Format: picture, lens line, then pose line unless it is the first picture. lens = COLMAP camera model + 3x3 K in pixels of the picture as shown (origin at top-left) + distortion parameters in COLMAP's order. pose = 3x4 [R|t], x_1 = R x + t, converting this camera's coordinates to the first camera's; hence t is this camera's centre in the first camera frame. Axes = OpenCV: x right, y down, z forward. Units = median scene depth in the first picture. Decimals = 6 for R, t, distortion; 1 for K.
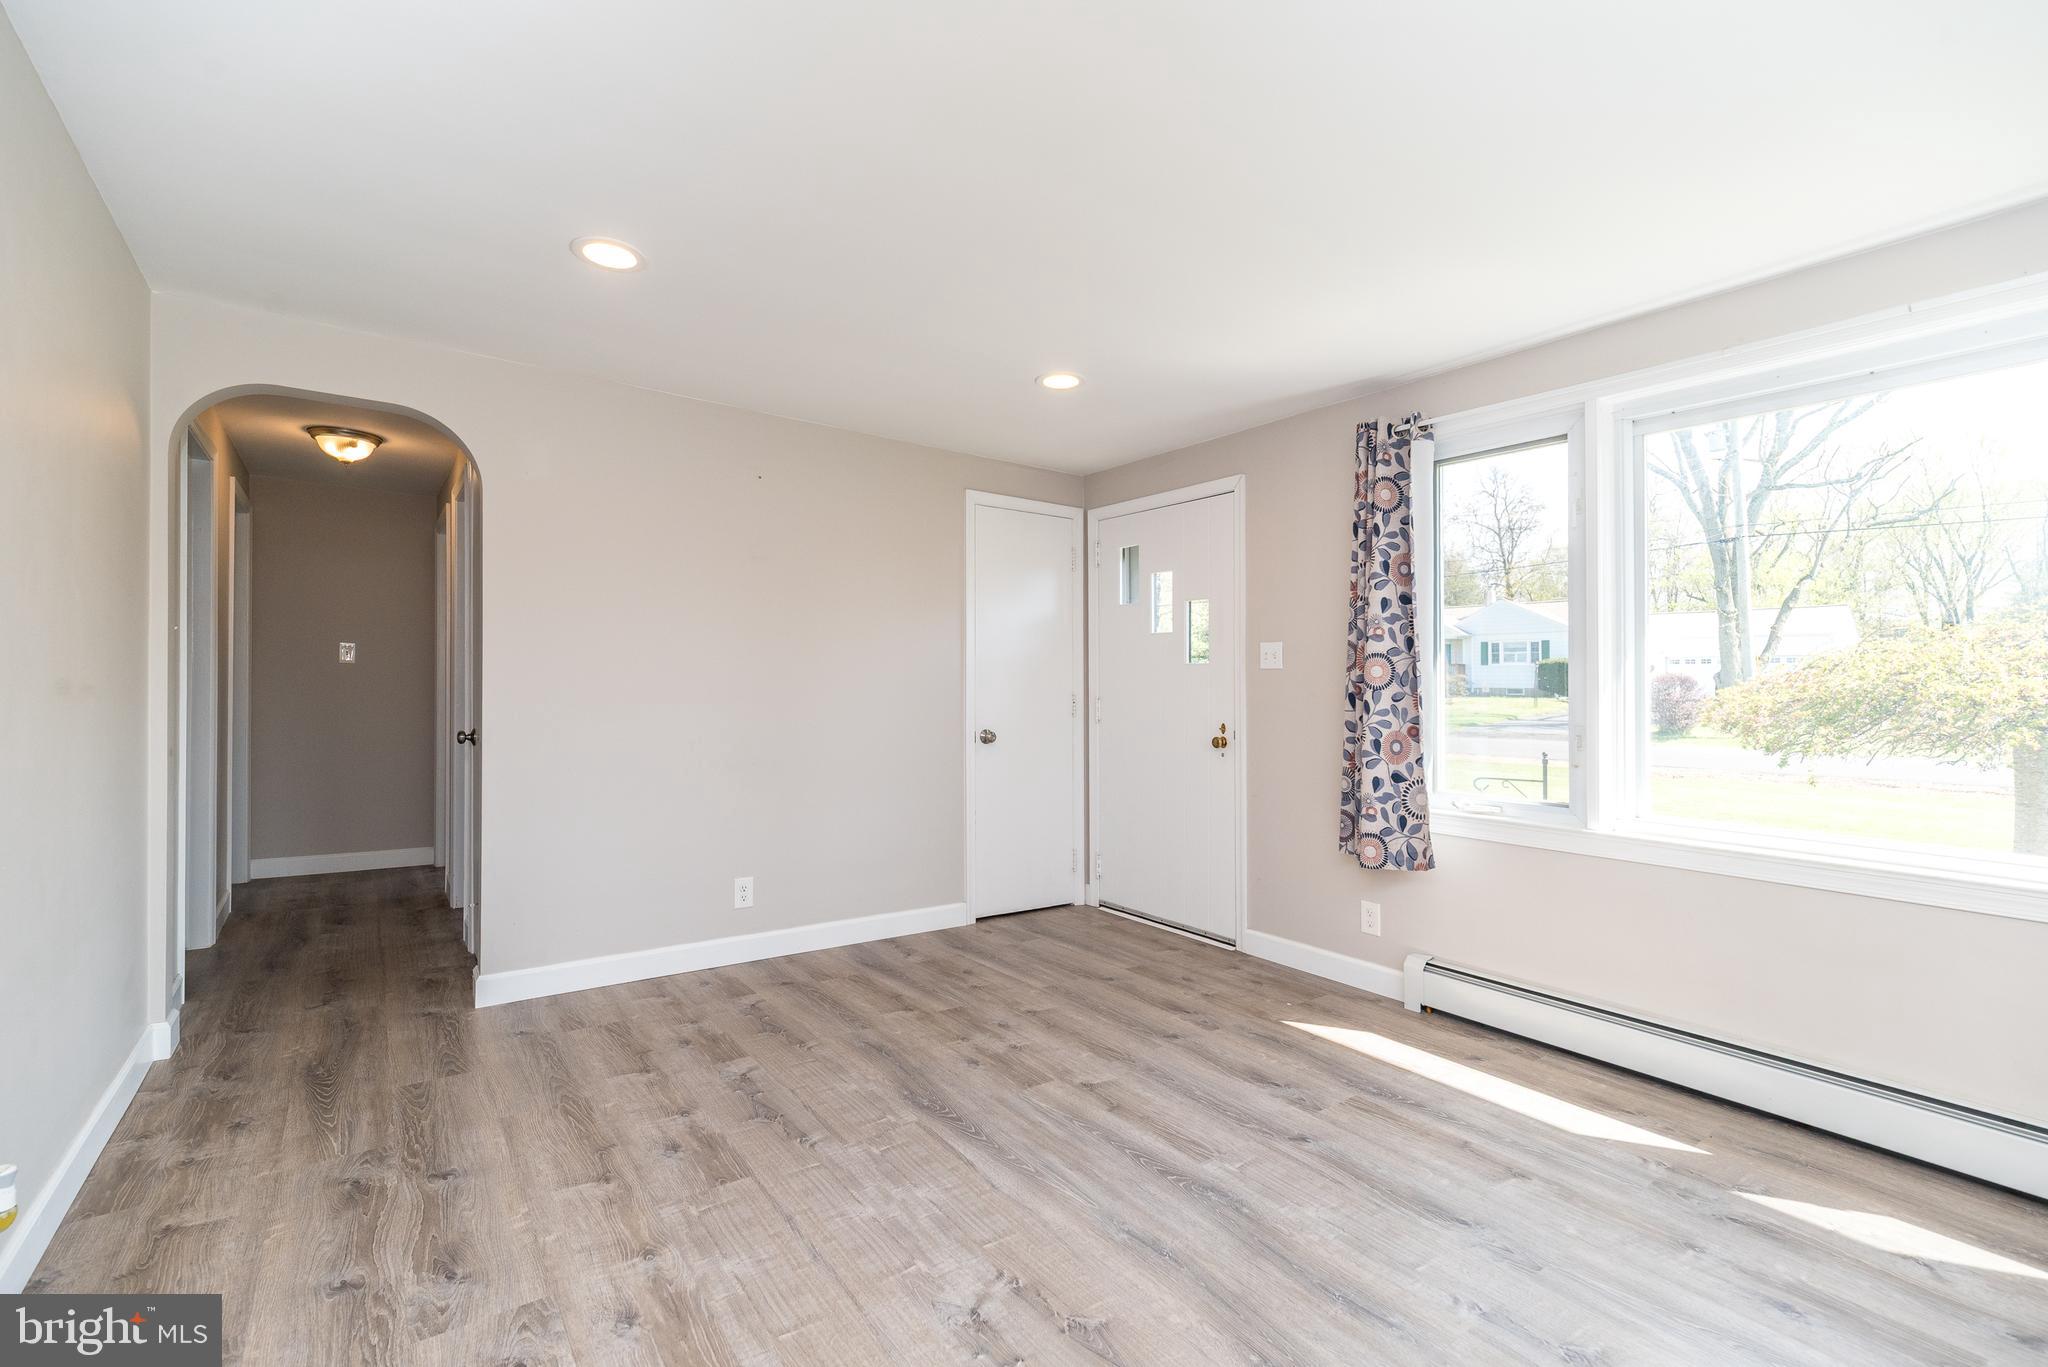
lens RADIAL K [[895.1, 0, 1024.0], [0, 895.1, 683.5], [0, 0, 1]] dist [0.010096, -0.000327]
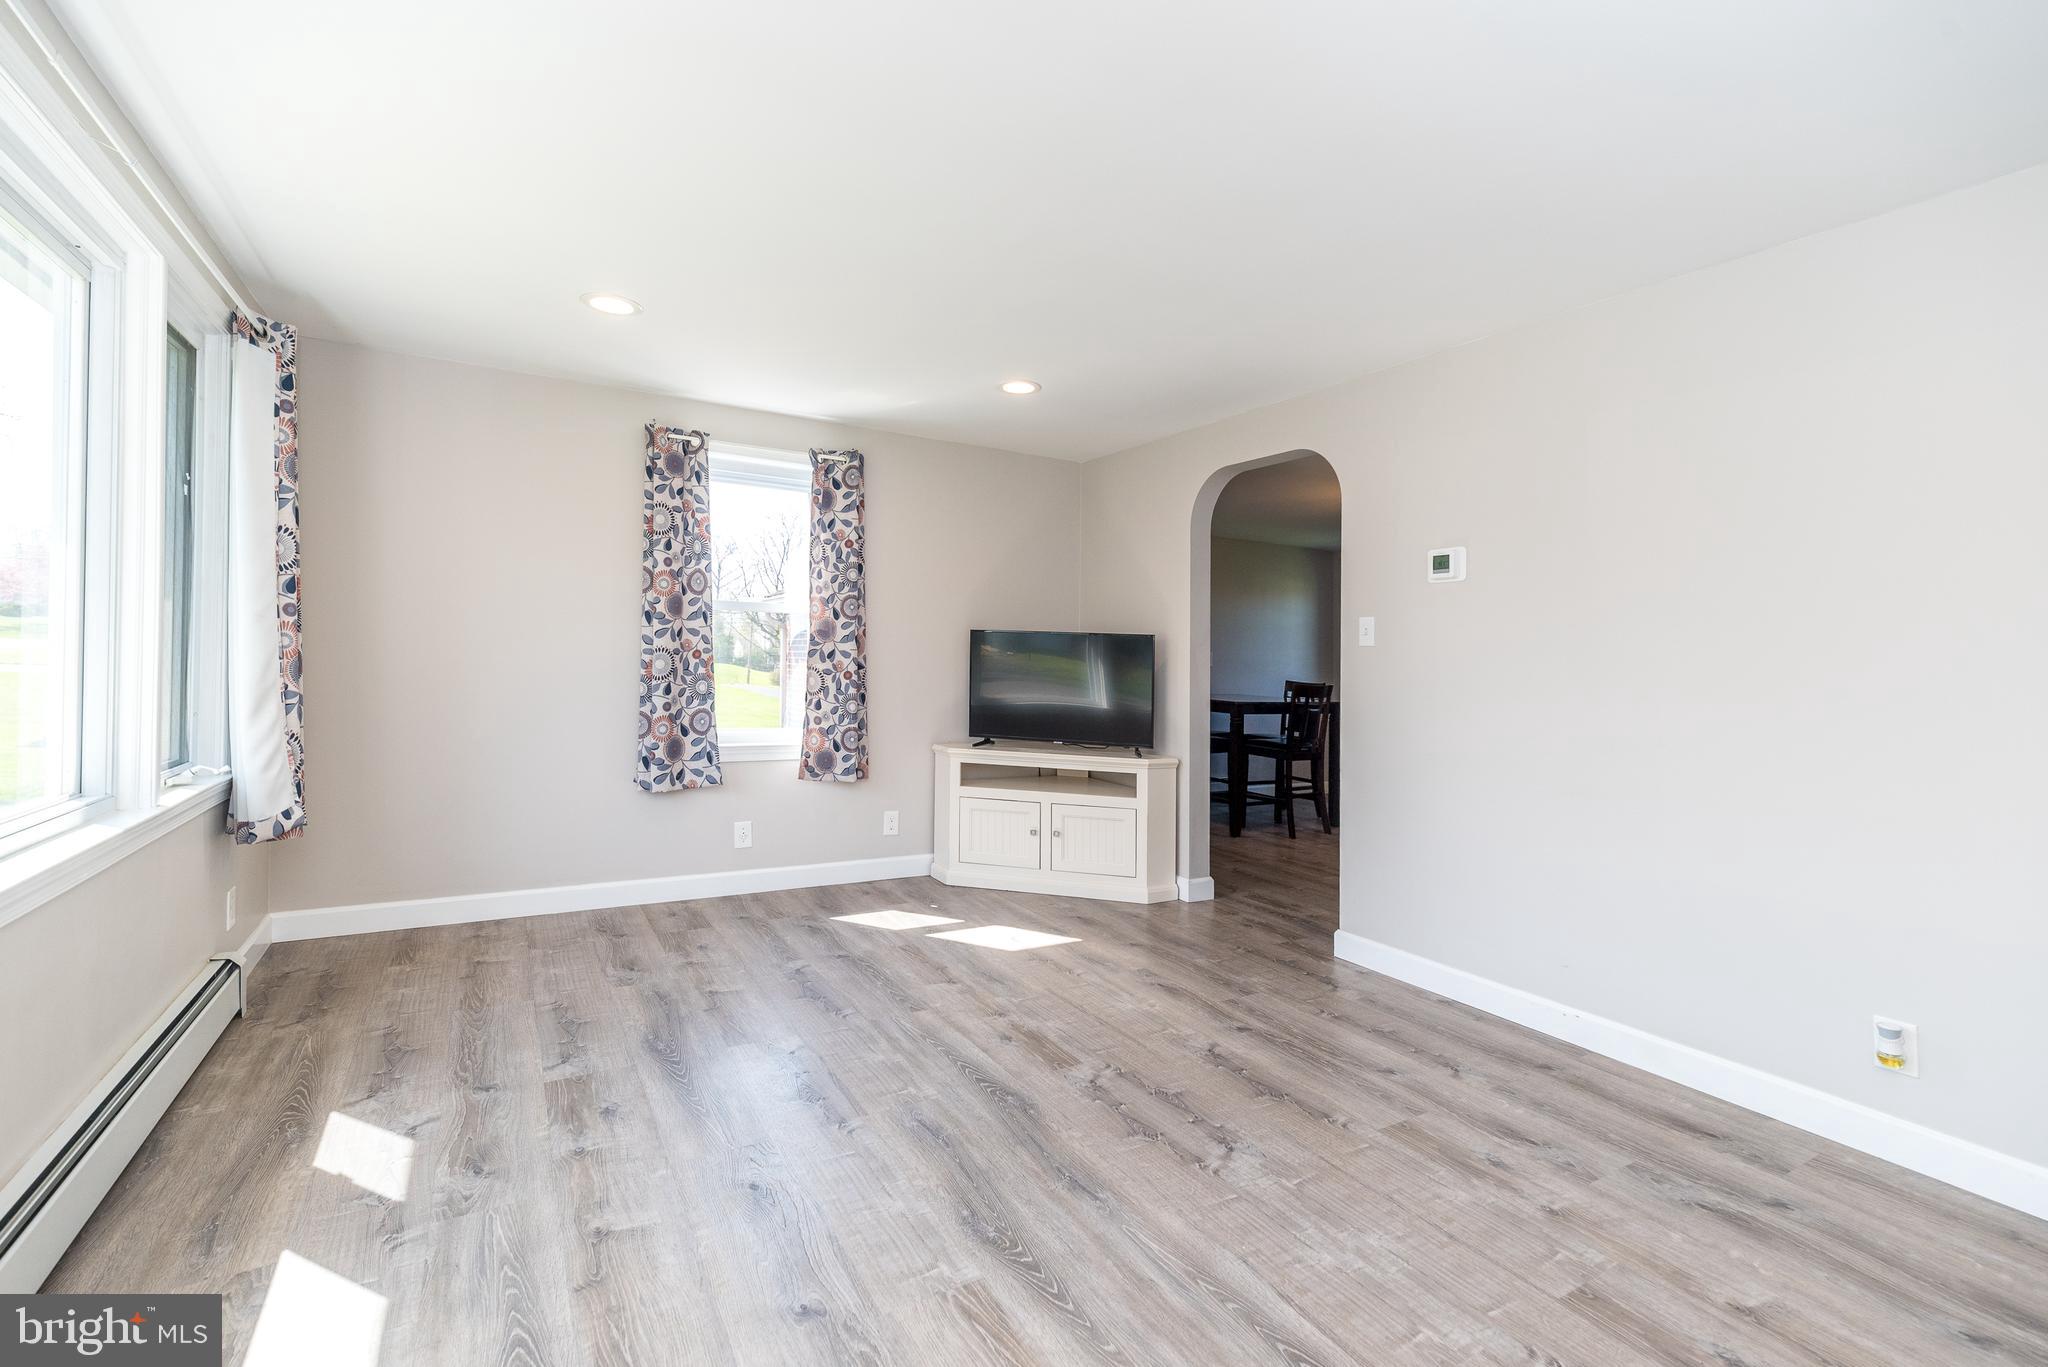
lens RADIAL K [[913.0, 0, 1037.0], [0, 913.0, 677.2], [0, 0, 1]] dist [0.010644, -0.000478]
pose [[-0.994638, -0.047631, 0.091799, 0.077945], [-0.046584, 0.998823, 0.013520, 0.007637], [-0.092335, 0.009172, -0.995686, 1.364999]]
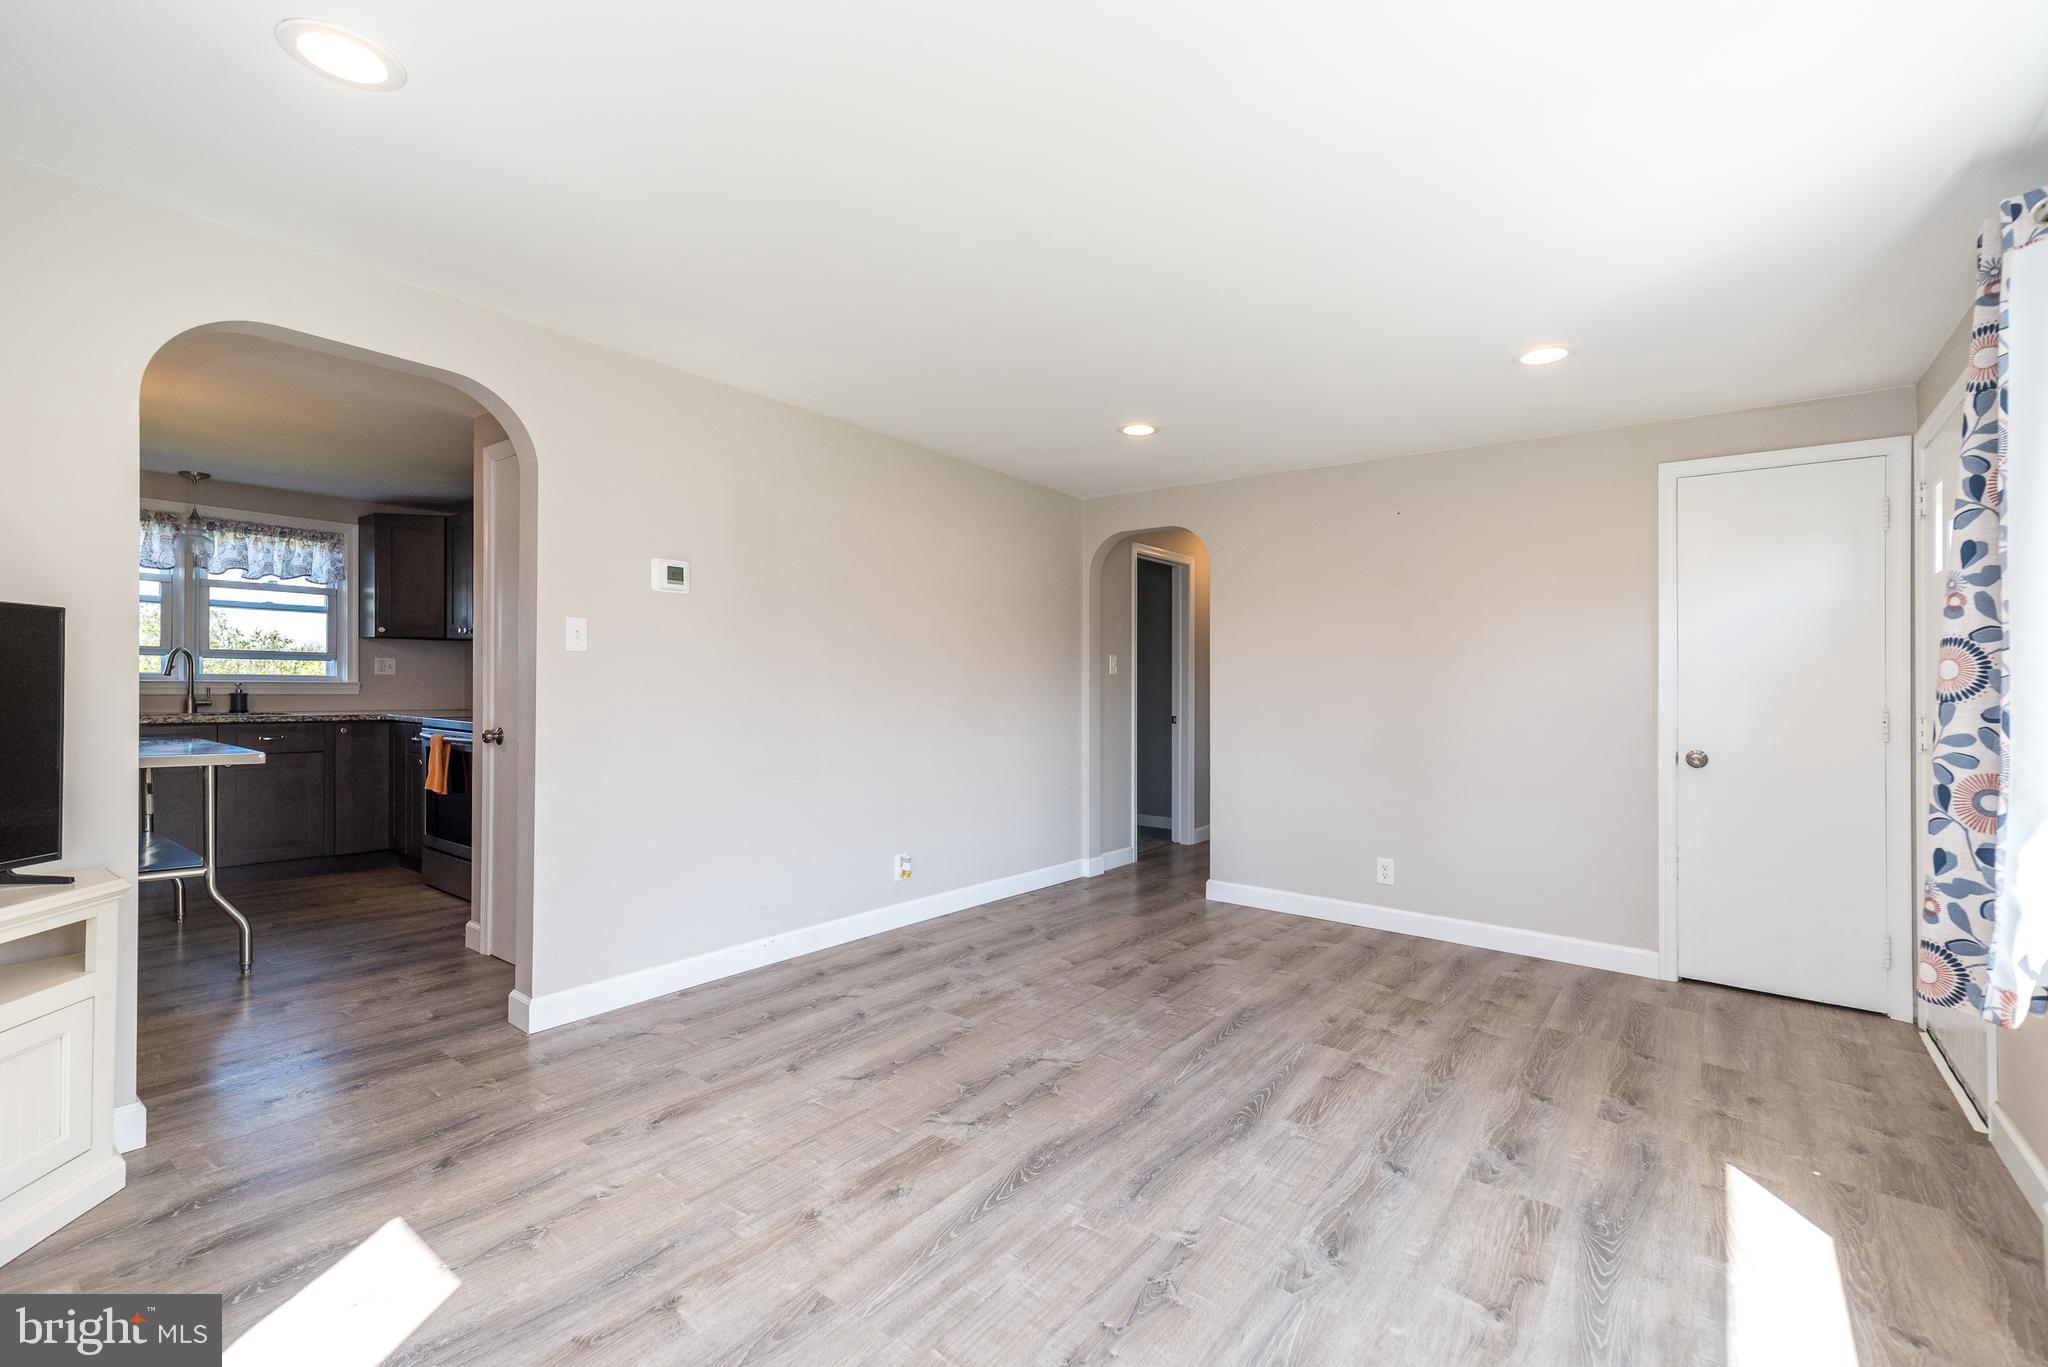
lens RADIAL K [[891.4, 0, 1026.1], [0, 891.4, 700.0], [0, 0, 1]] dist [0.008550, 0.000117]
pose [[0.281133, 0.006874, -0.959644, 0.900023], [-0.007043, 0.999962, 0.005099, 0.008617], [0.959643, 0.005326, 0.281171, 0.291710]]
